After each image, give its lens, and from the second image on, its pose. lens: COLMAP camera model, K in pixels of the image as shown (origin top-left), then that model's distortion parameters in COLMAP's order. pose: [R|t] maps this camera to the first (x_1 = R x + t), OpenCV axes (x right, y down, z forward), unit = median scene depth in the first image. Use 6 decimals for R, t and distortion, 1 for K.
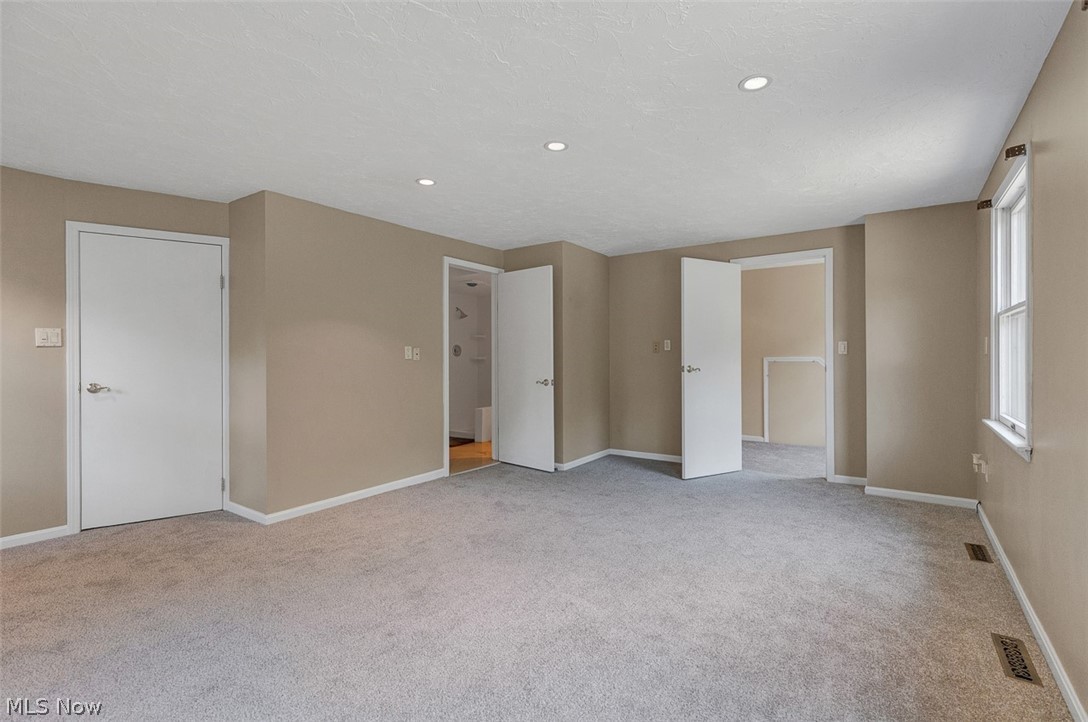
lens RADIAL K [[505.8, 0, 546.7], [0, 505.8, 368.9], [0, 0, 1]] dist [0.004061, -0.000131]
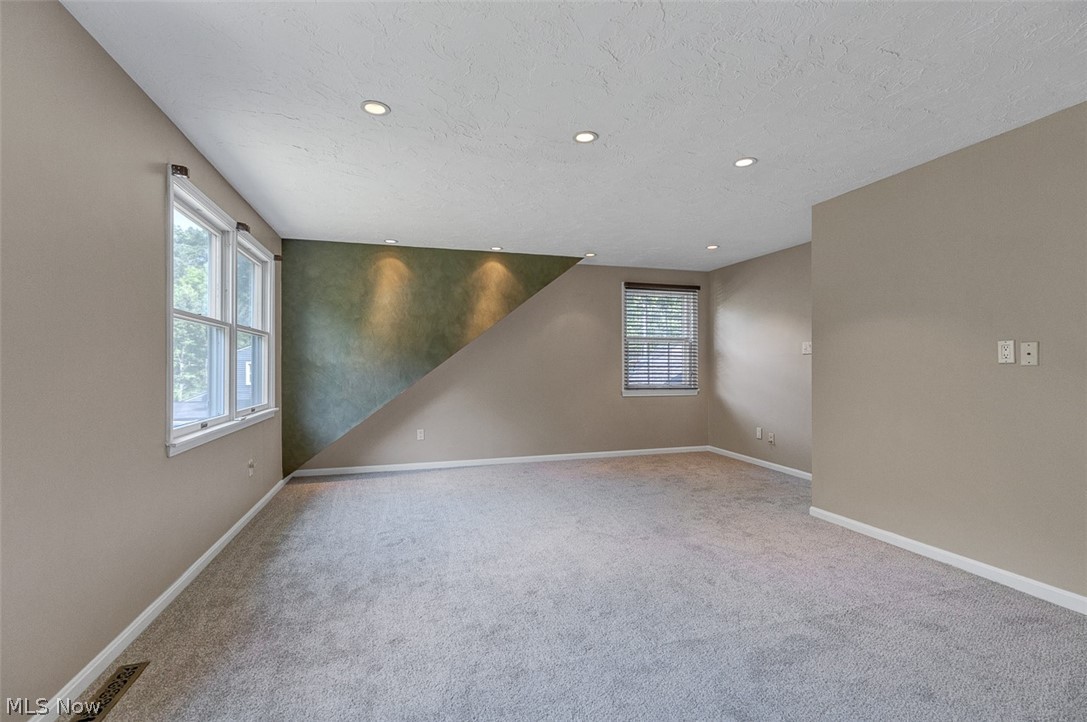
lens RADIAL K [[505.3, 0, 546.2], [0, 505.3, 368.9], [0, 0, 1]] dist [0.004061, -0.000131]
pose [[-0.618944, 0.012902, -0.785329, 0.576739], [-0.019360, 0.999311, 0.031675, -0.023729], [0.785196, 0.034809, -0.618268, 1.092536]]
